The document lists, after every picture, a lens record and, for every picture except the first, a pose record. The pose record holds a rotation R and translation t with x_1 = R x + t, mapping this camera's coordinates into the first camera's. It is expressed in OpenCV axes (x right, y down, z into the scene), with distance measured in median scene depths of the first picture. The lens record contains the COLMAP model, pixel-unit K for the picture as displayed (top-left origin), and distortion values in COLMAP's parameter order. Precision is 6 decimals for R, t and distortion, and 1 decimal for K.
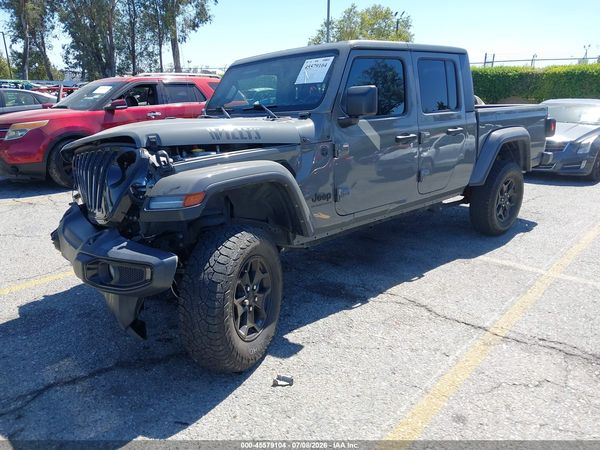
lens RADIAL K [[475.7, 0, 299.6], [0, 475.7, 225.1], [0, 0, 1]] dist [0.015502, -0.016529]
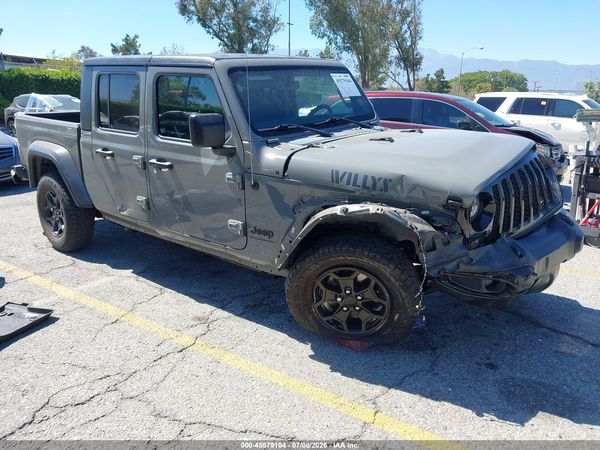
lens RADIAL K [[475.7, 0, 307.6], [0, 475.7, 223.6], [0, 0, 1]] dist [0.015502, -0.016529]
pose [[-0.143967, -0.258401, 0.955250, -1.161376], [0.250443, 0.924367, 0.287791, -0.382454], [-0.957367, 0.280668, -0.068363, 1.305935]]
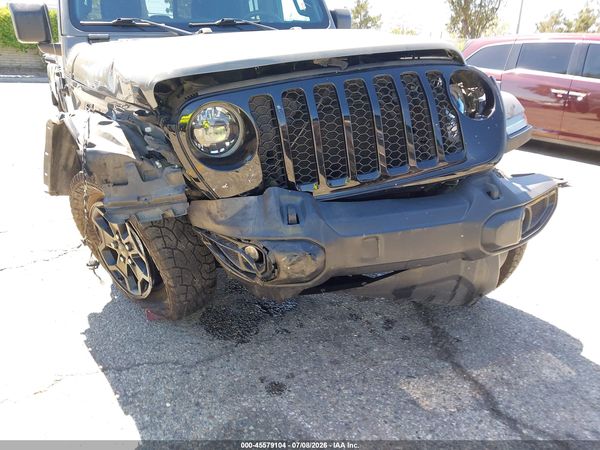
lens RADIAL K [[475.7, 0, 304.9], [0, 475.7, 225.3], [0, 0, 1]] dist [0.015502, -0.016529]
pose [[0.319714, -0.308262, 0.895967, -0.884736], [0.222054, 0.943640, 0.245427, -0.123667], [-0.921127, 0.120487, 0.370146, 0.741364]]
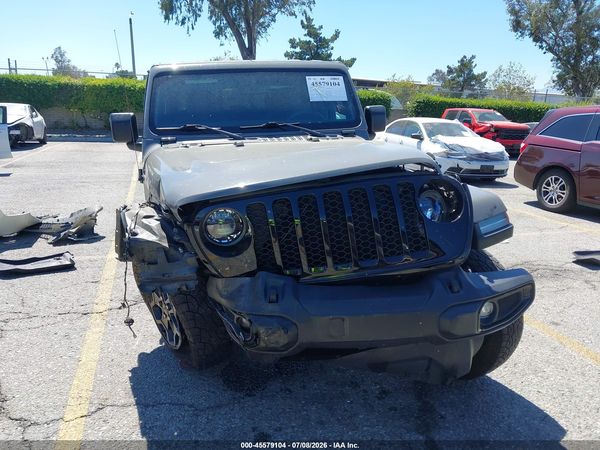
lens RADIAL K [[475.7, 0, 298.9], [0, 475.7, 224.2], [0, 0, 1]] dist [0.015502, -0.016529]
pose [[0.516608, -0.189218, 0.835052, -0.928887], [0.206044, 0.974089, 0.093253, -0.157519], [-0.831060, 0.123883, 0.542210, 0.562039]]
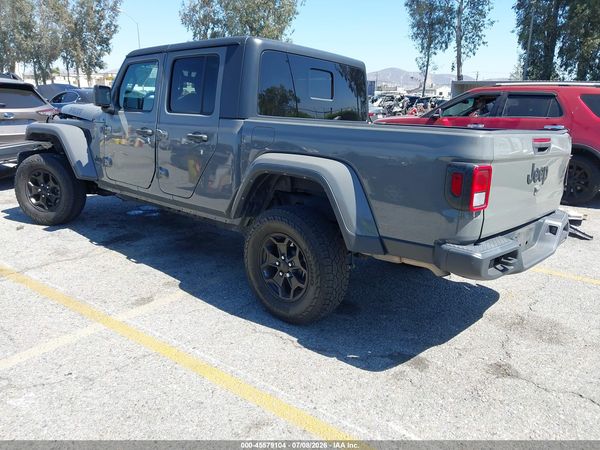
lens RADIAL K [[475.7, 0, 296.5], [0, 475.7, 226.2], [0, 0, 1]] dist [0.015502, -0.016529]
pose [[0.097690, 0.264617, -0.959393, 1.557532], [-0.299377, 0.927167, 0.225244, -0.379981], [0.949121, 0.265216, 0.169795, 1.366385]]
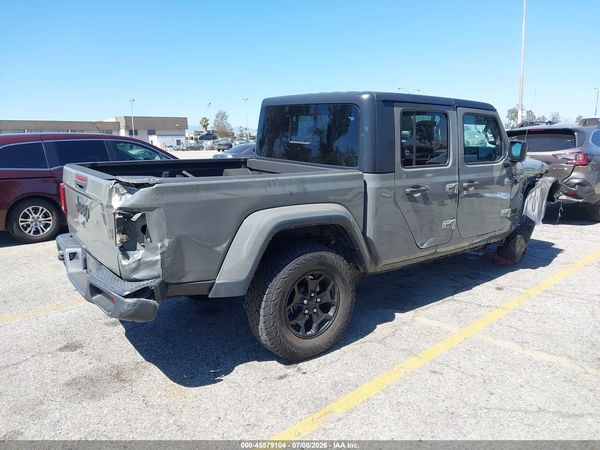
lens RADIAL K [[475.7, 0, 298.5], [0, 475.7, 223.8], [0, 0, 1]] dist [0.015502, -0.016529]
pose [[-0.995224, 0.007105, 0.097357, 0.234835], [0.049247, 0.897667, 0.437914, -0.771010], [-0.084283, 0.440618, -0.893730, 2.723544]]
